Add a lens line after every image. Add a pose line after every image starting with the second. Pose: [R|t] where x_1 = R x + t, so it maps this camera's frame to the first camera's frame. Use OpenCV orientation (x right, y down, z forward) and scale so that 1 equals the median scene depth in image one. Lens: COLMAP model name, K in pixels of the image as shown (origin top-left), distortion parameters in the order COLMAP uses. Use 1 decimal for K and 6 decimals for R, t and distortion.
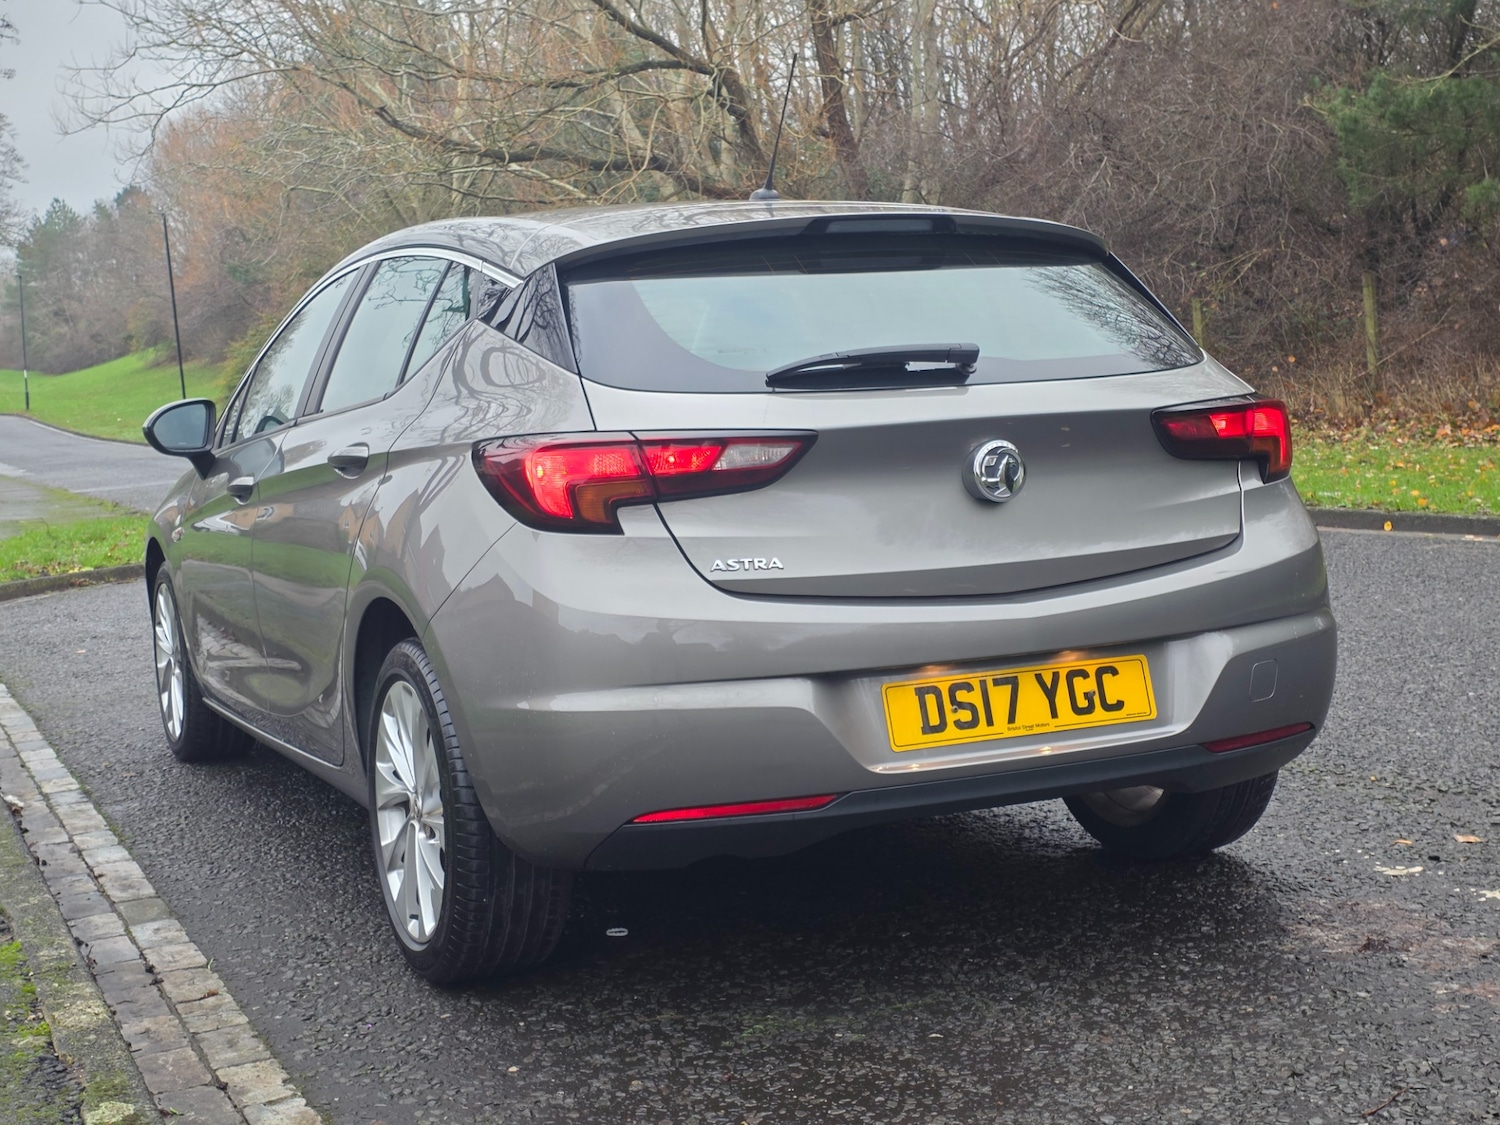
lens RADIAL K [[2010.7, 0, 750.0], [0, 2010.7, 562.5], [0, 0, 1]] dist [0.196955, -0.585411]
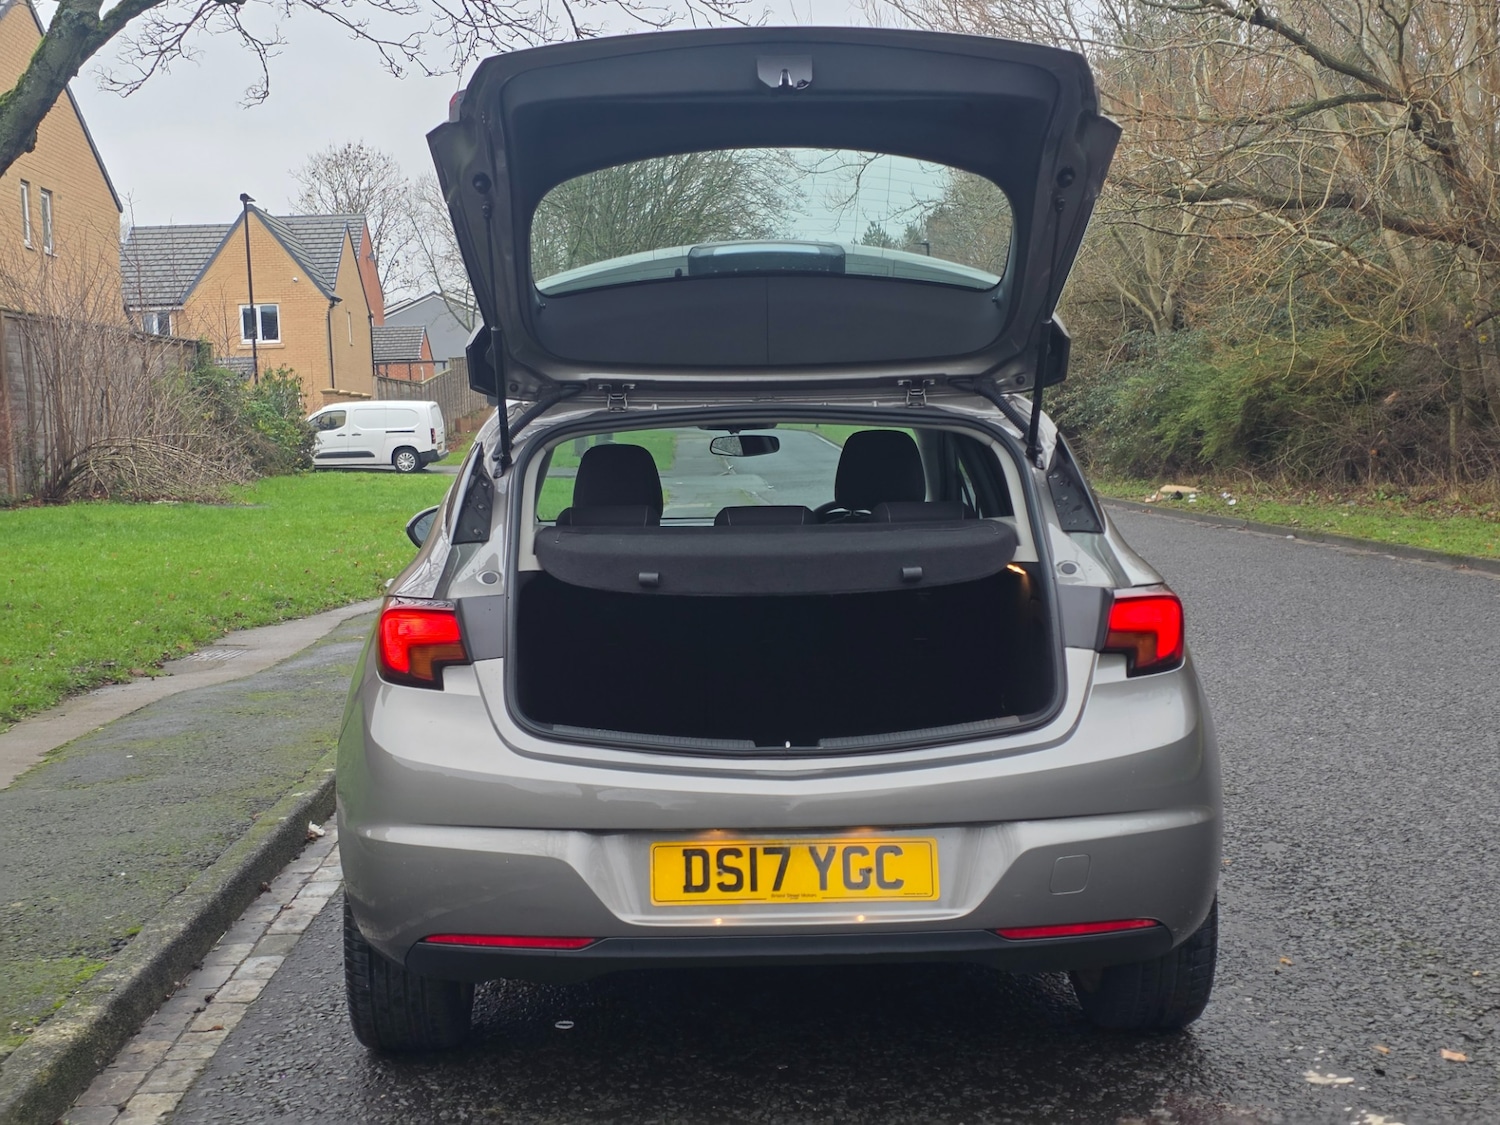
lens RADIAL K [[2024.7, 0, 715.2], [0, 2024.7, 563.0], [0, 0, 1]] dist [0.157411, -0.358027]
pose [[0.921273, 0.056187, -0.384837, 0.496193], [-0.058213, 0.998284, 0.006395, -0.097857], [0.384536, 0.016511, 0.922962, -0.016279]]
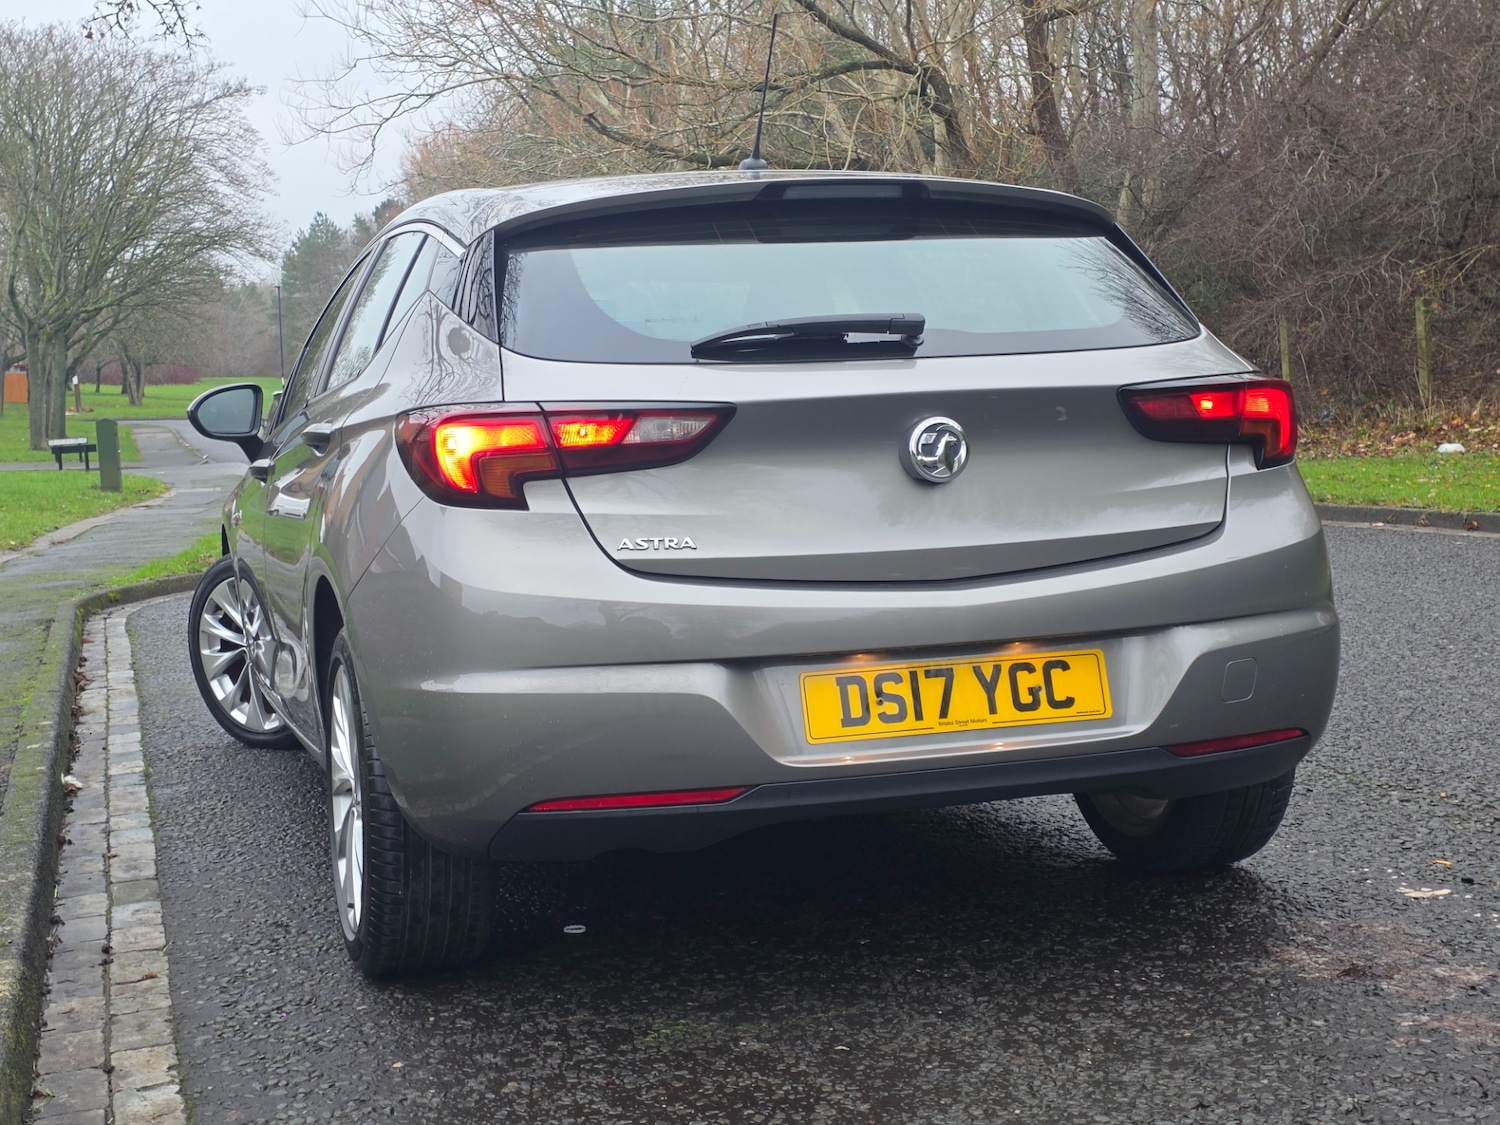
lens RADIAL K [[2017.8, 0, 737.4], [0, 2017.8, 559.1], [0, 0, 1]] dist [0.185012, -0.510106]
pose [[0.992420, 0.013153, -0.122185, 0.145207], [-0.013867, 0.999891, -0.004998, 0.011703], [0.122106, 0.006654, 0.992495, 0.055159]]
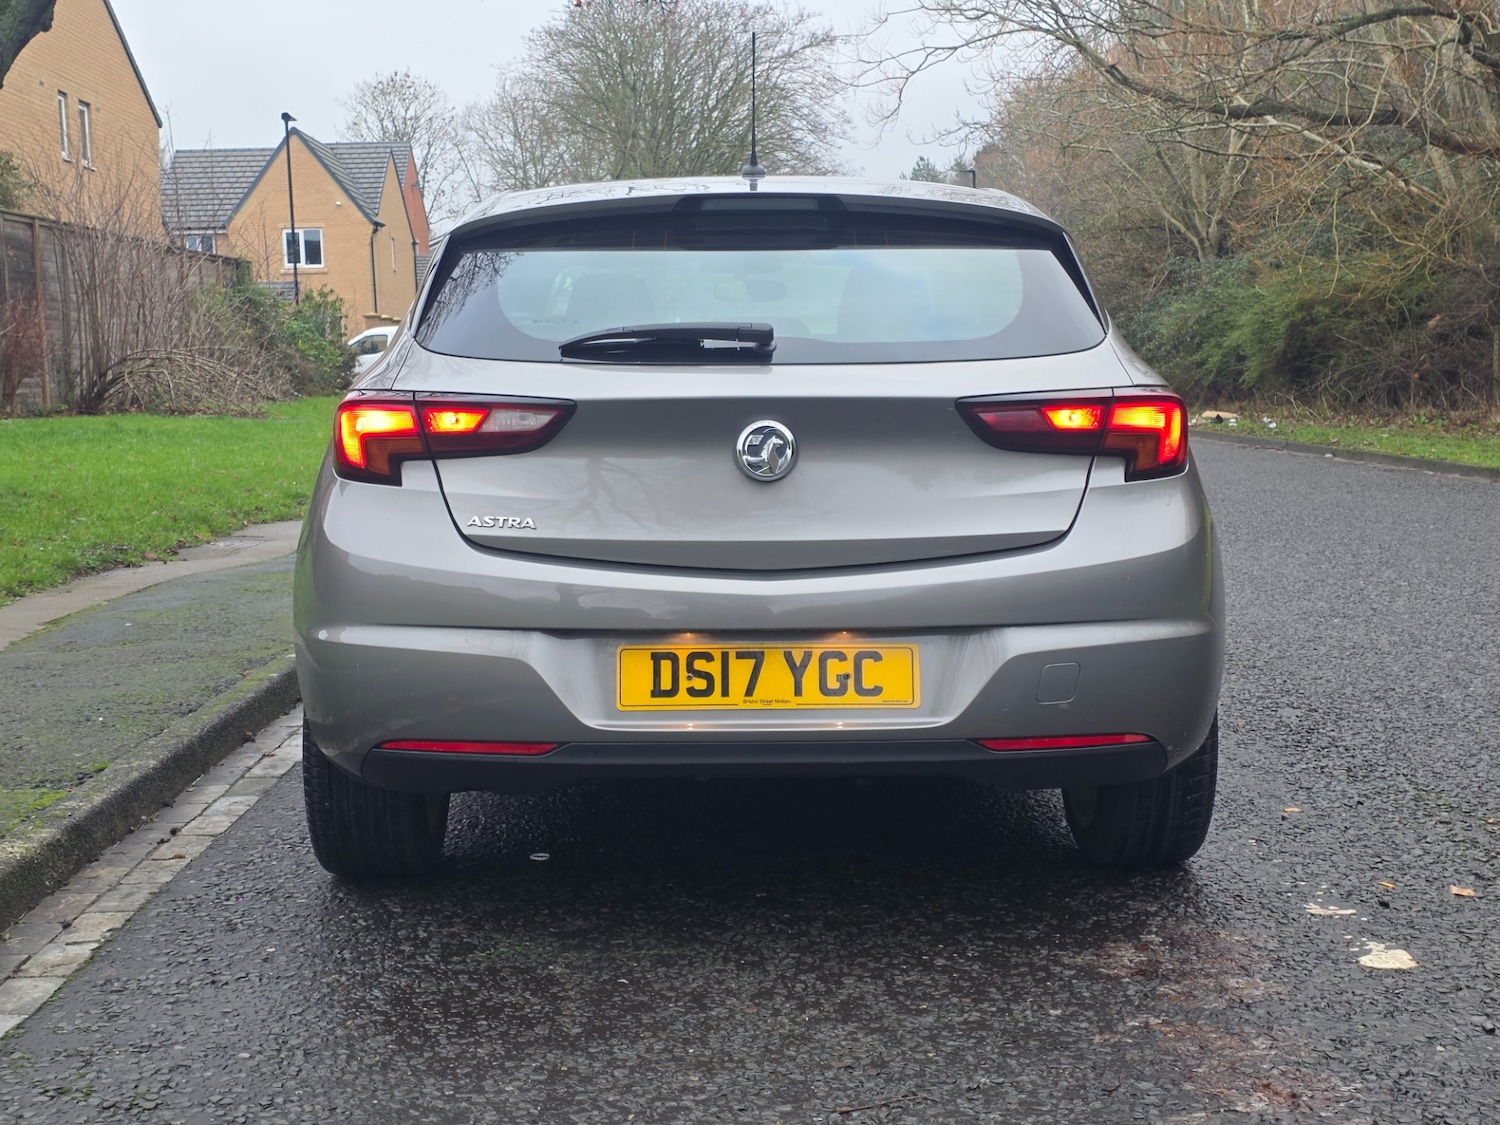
lens RADIAL K [[2010.7, 0, 750.0], [0, 2010.7, 562.5], [0, 0, 1]] dist [0.196955, -0.585411]
pose [[0.918353, 0.078623, -0.387874, 0.509572], [-0.070252, 0.996889, 0.035737, -0.024058], [0.389477, -0.005570, 0.921019, 0.059346]]
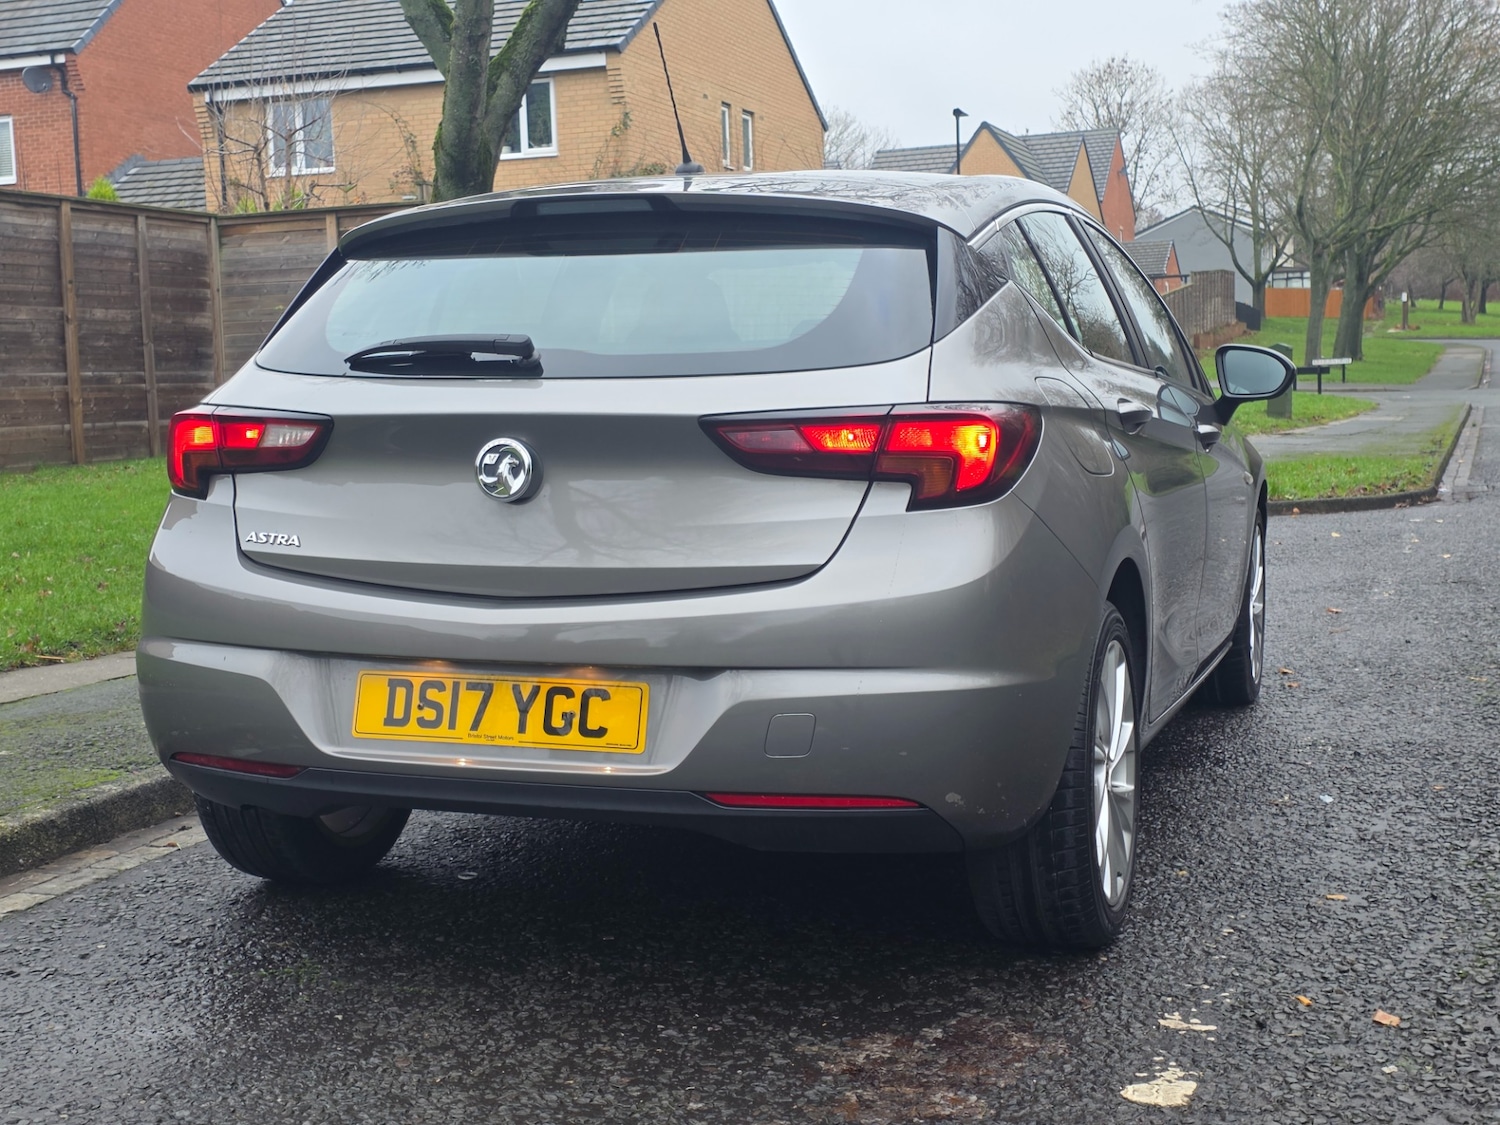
lens RADIAL K [[2004.2, 0, 710.3], [0, 2004.2, 554.8], [0, 0, 1]] dist [0.192742, -0.492187]
pose [[0.706702, 0.103637, -0.699880, 0.857271], [-0.079457, 0.994581, 0.067044, -0.076071], [0.703035, 0.008230, 0.711107, 0.384701]]
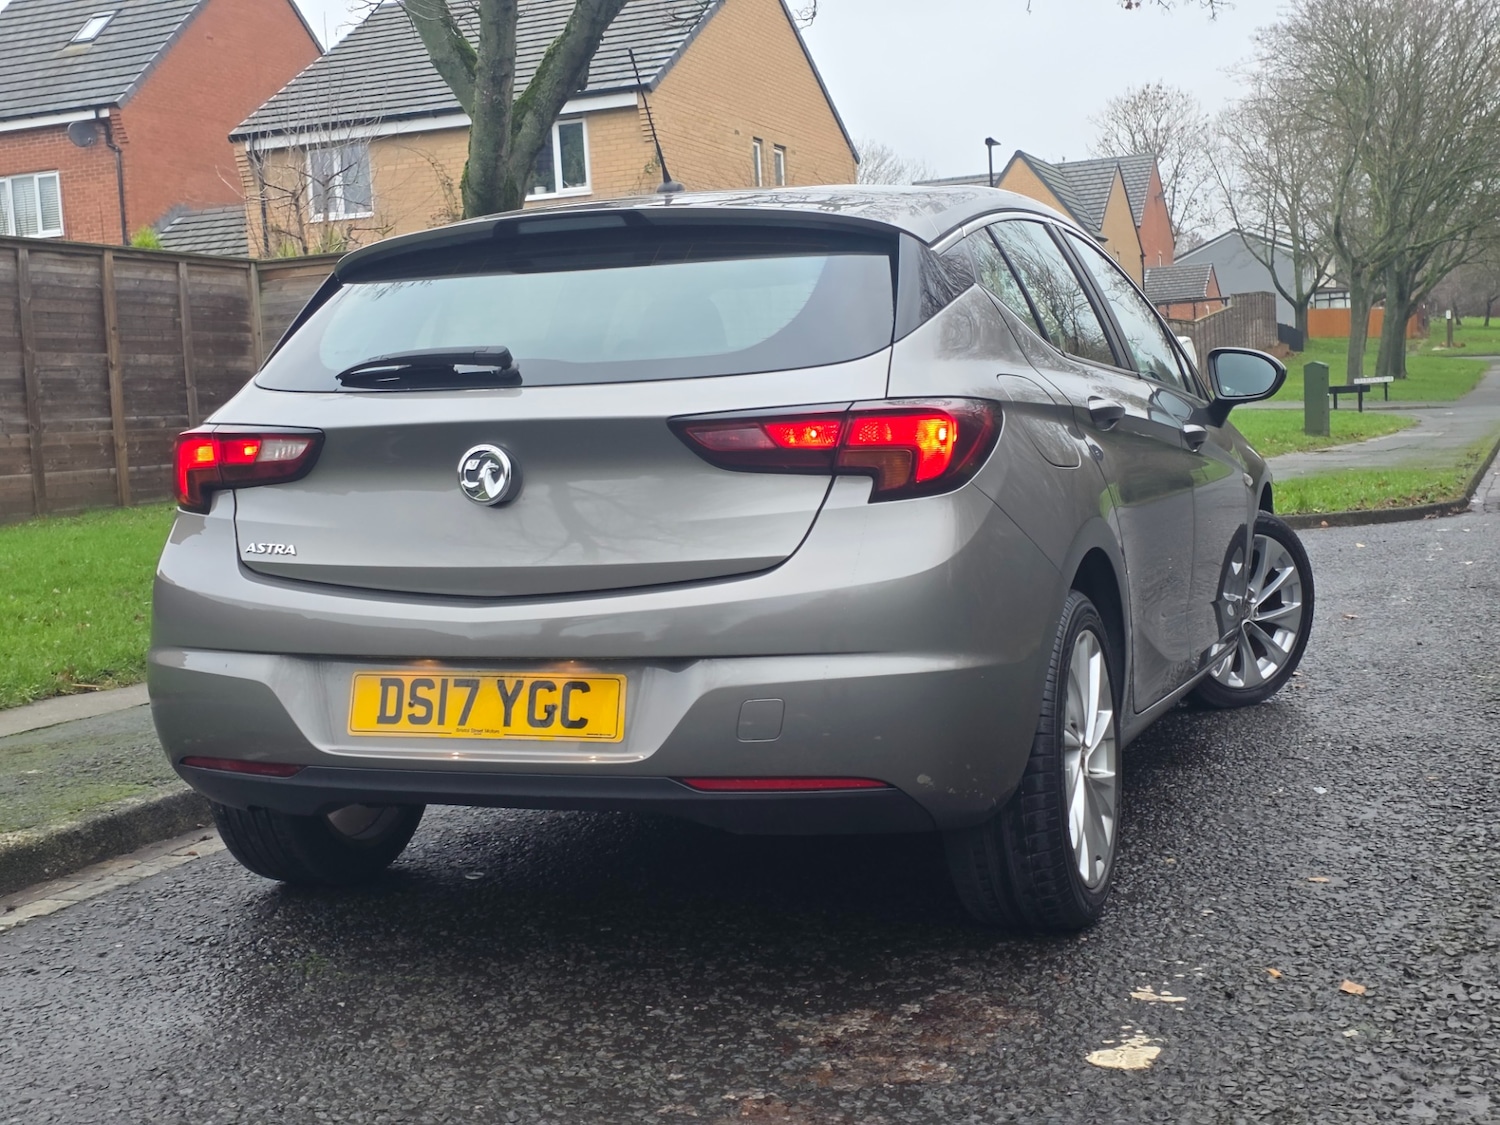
lens RADIAL K [[1995.1, 0, 716.3], [0, 1995.1, 567.7], [0, 0, 1]] dist [0.187054, -0.460926]
pose [[0.693119, 0.080162, -0.716352, 0.909927], [-0.055685, 0.996782, 0.057664, -0.062320], [0.718669, -0.000078, 0.695352, 0.385917]]
